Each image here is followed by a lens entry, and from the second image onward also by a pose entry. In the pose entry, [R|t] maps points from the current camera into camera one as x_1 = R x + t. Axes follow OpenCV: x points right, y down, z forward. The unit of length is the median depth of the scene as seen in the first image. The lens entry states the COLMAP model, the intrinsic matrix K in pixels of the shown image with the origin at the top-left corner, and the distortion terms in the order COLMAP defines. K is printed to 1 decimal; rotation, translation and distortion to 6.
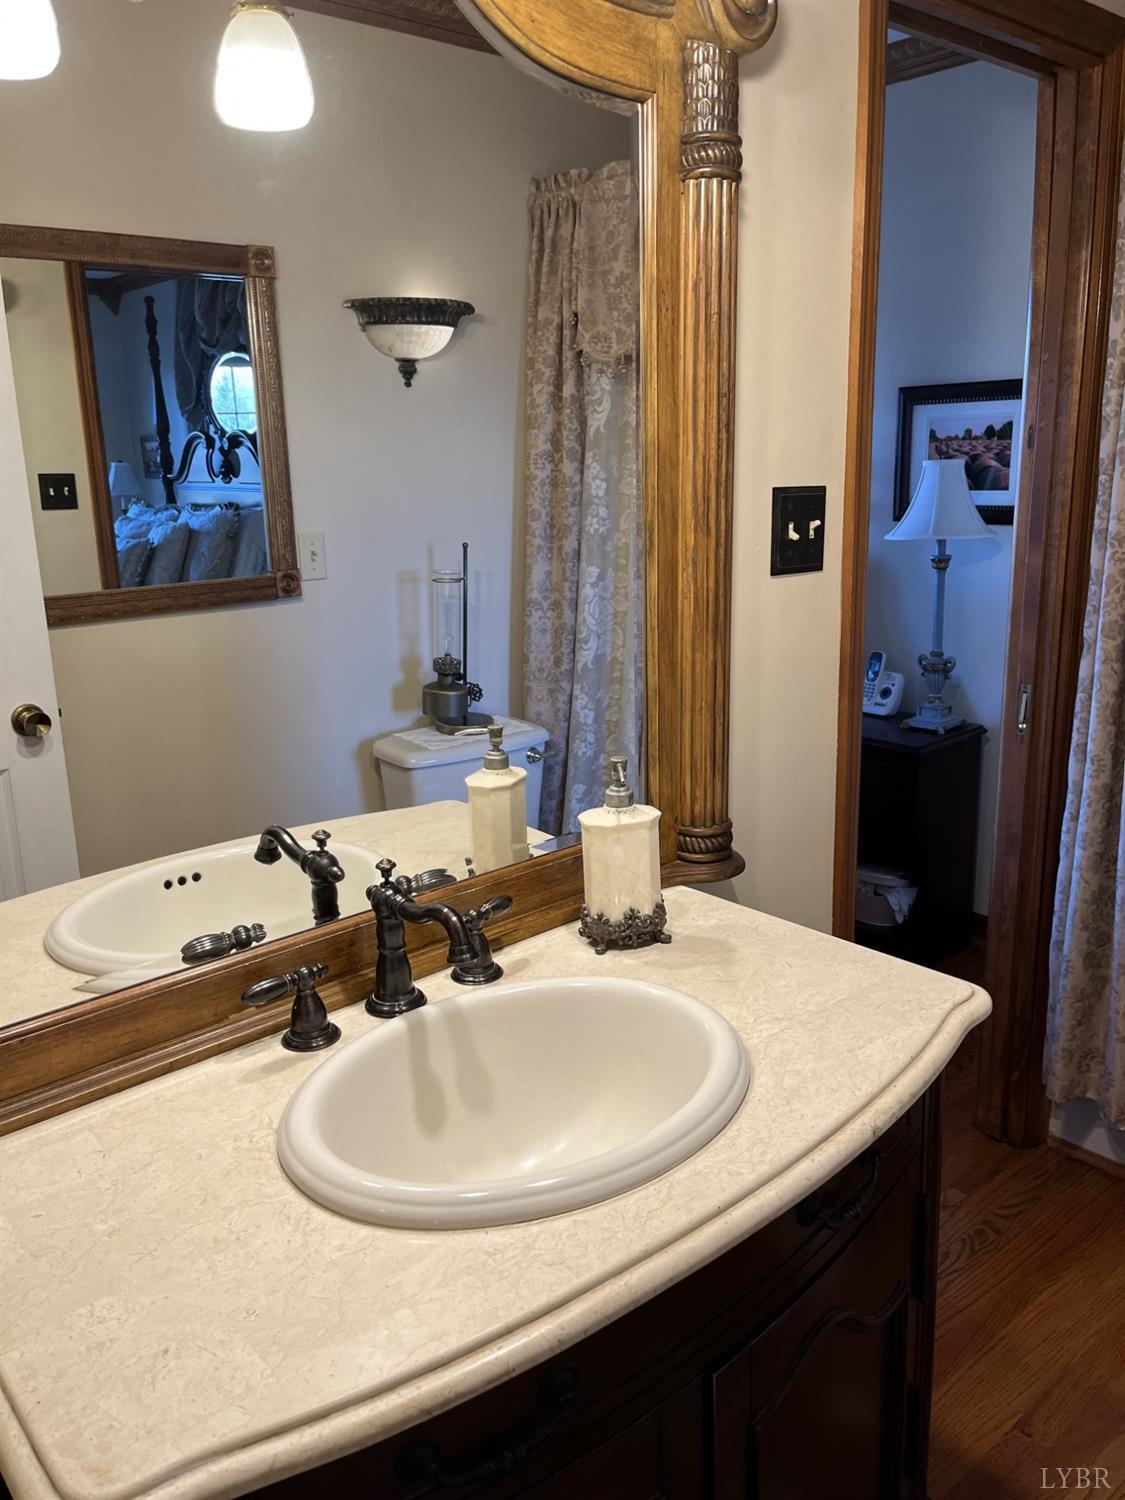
lens RADIAL K [[1131.4, 0, 562.5], [0, 1131.4, 750.0], [0, 0, 1]] dist [0.064573, -0.094967]
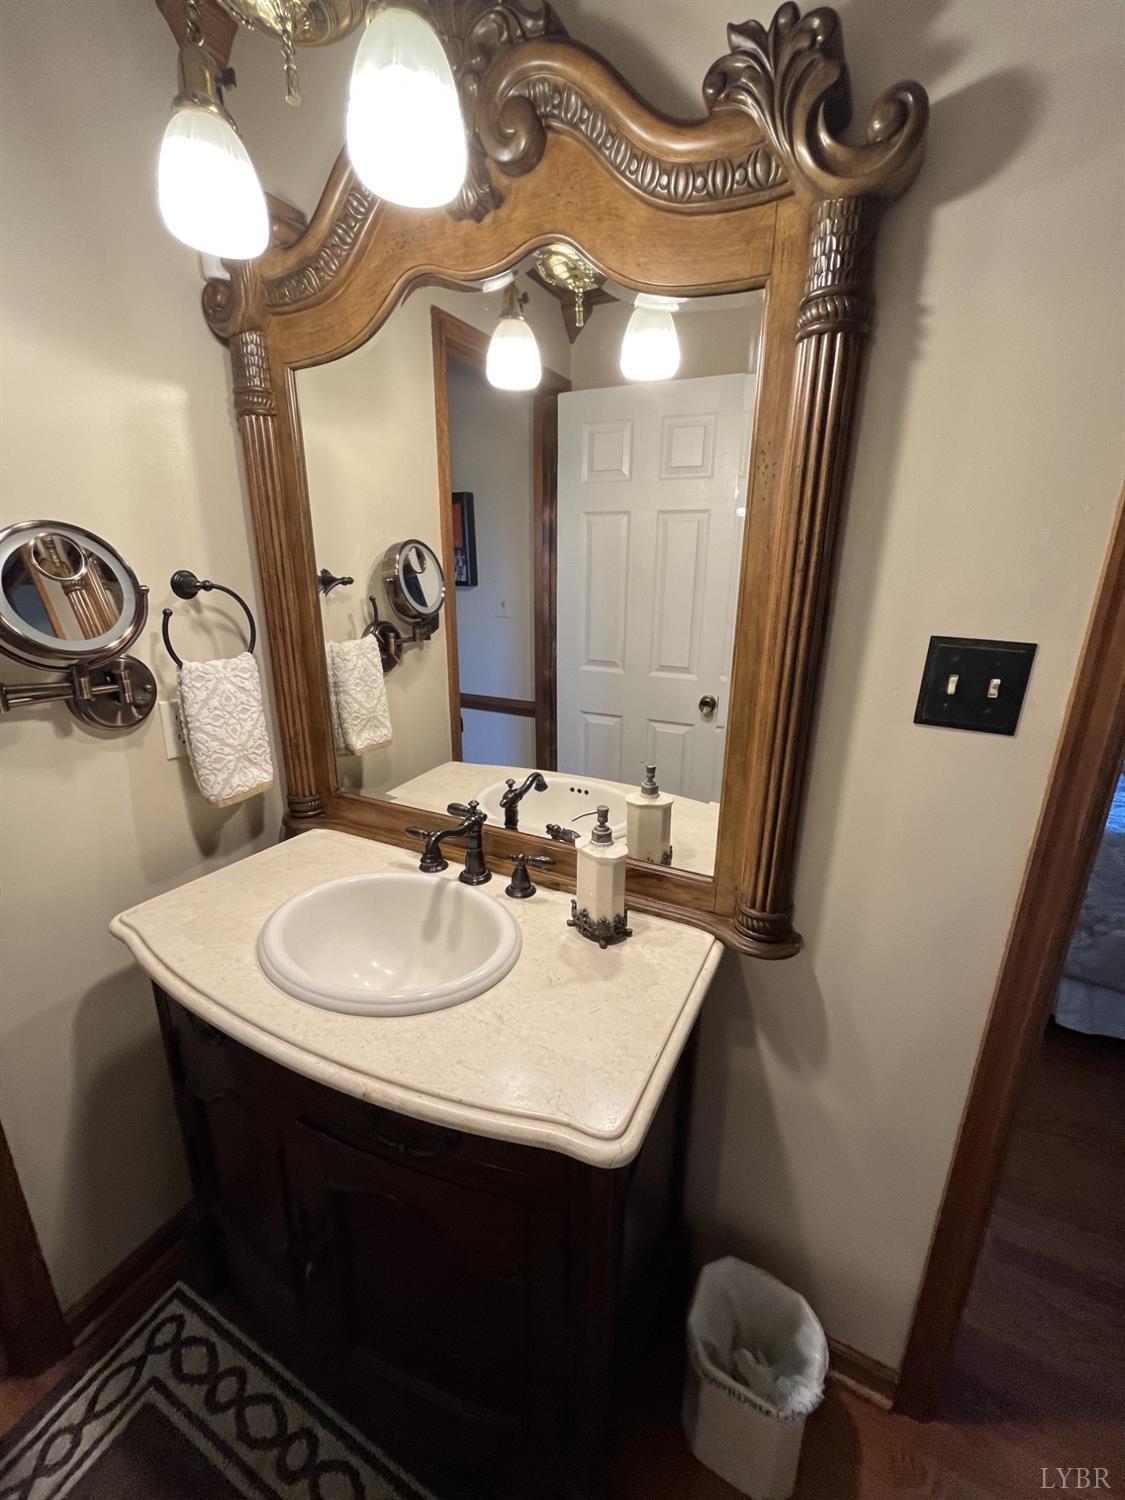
lens RADIAL K [[594.9, 0, 567.8], [0, 594.9, 746.2], [0, 0, 1]] dist [0.001108, 0.000048]
pose [[0.392598, 0.298825, -0.869811, 0.632916], [-0.255308, 0.943985, 0.209072, -0.200722], [0.883564, 0.139989, 0.446899, 0.610032]]
